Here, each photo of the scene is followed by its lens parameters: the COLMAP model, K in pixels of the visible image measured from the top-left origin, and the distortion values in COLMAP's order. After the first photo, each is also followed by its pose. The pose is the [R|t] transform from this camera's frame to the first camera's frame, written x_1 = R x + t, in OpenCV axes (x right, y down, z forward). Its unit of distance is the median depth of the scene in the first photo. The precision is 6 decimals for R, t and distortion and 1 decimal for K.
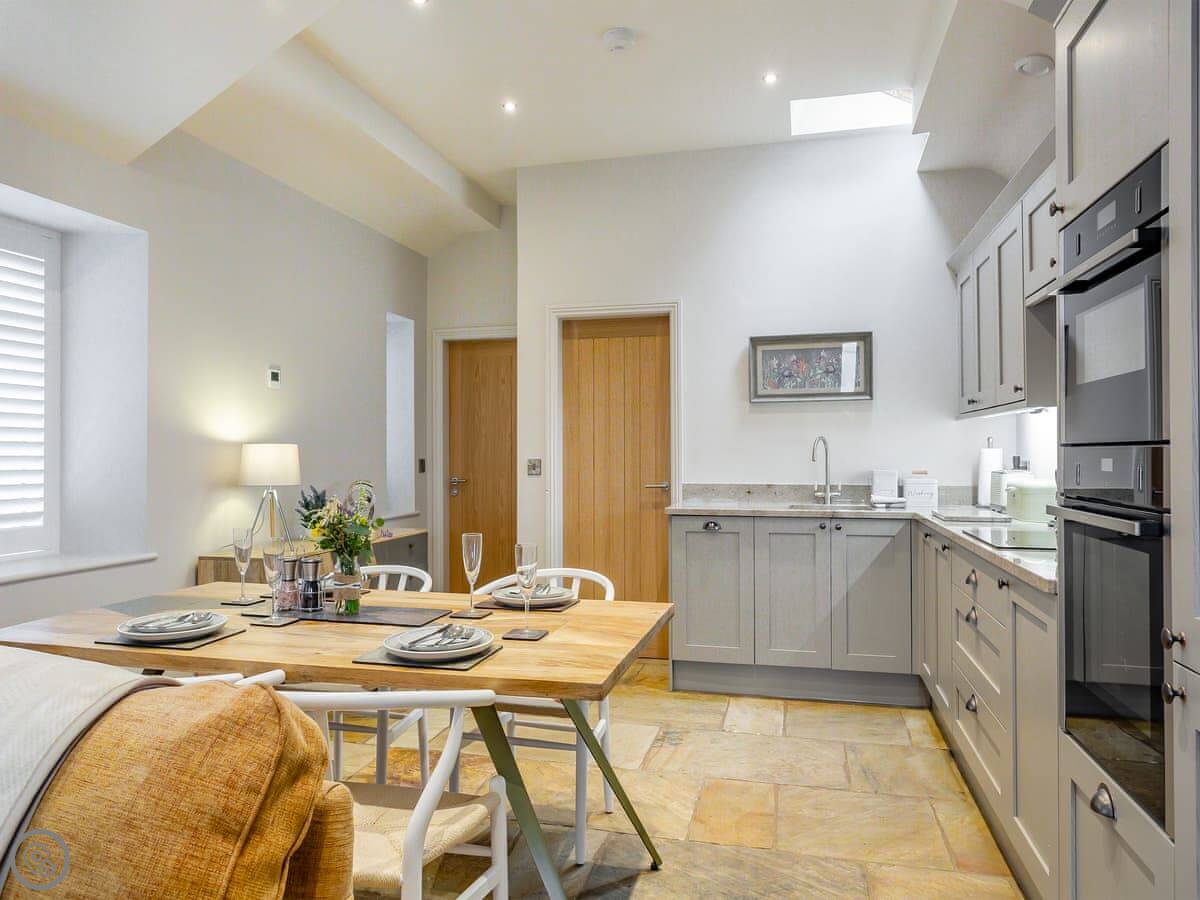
lens RADIAL K [[825.8, 0, 600.0], [0, 825.8, 450.0], [0, 0, 1]] dist [-0.002142, -0.000153]
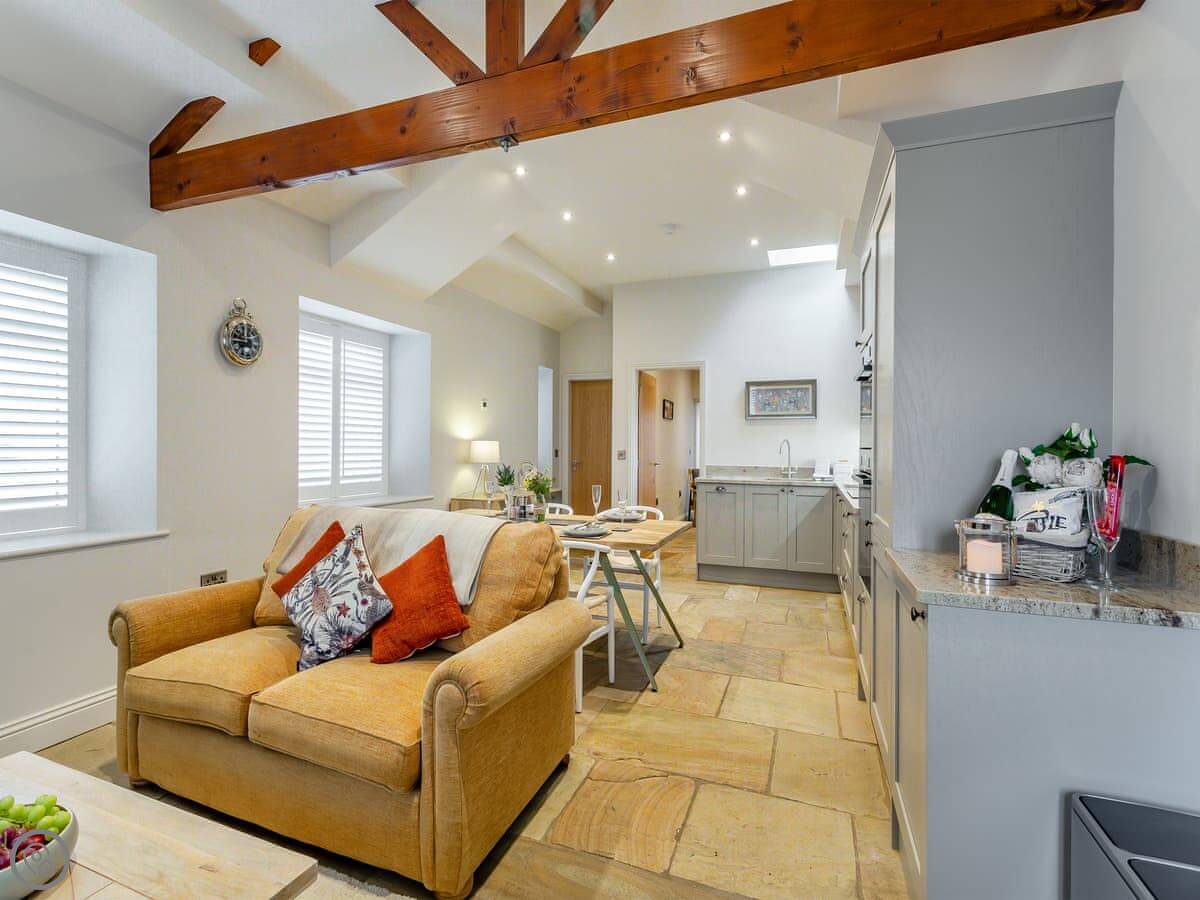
lens RADIAL K [[580.9, 0, 597.3], [0, 580.9, 443.7], [0, 0, 1]] dist [-0.001188, 0.000795]
pose [[0.993720, 0.010797, -0.111375, 0.009133], [-0.010622, 0.999941, 0.002162, -0.006547], [0.111392, -0.000965, 0.993776, -0.306690]]
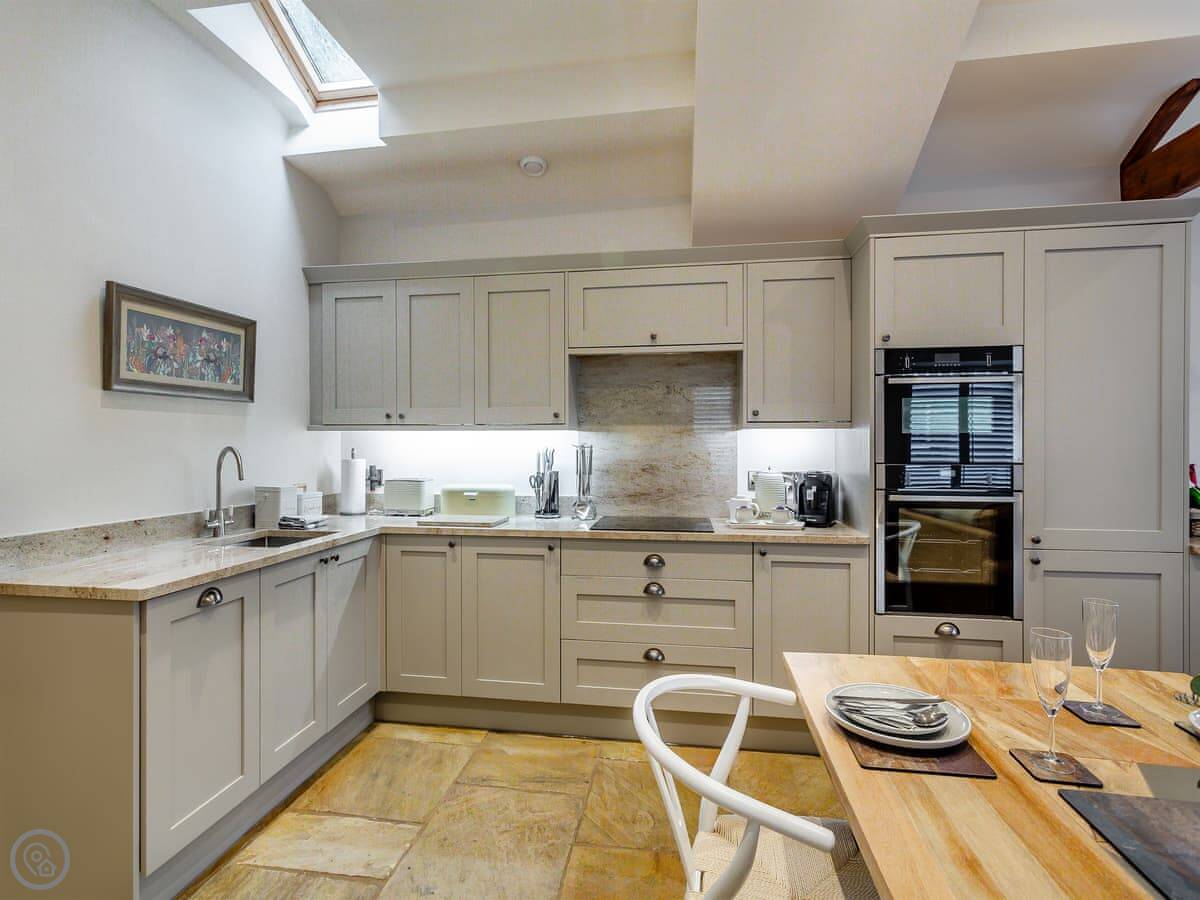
lens RADIAL K [[580.9, 0, 597.3], [0, 580.9, 443.7], [0, 0, 1]] dist [-0.001188, 0.000795]
pose [[-0.086964, 0.006222, 0.996192, -0.329322], [-0.000859, 0.999980, -0.006320, -0.018314], [-0.996211, -0.001406, -0.086957, 0.812701]]
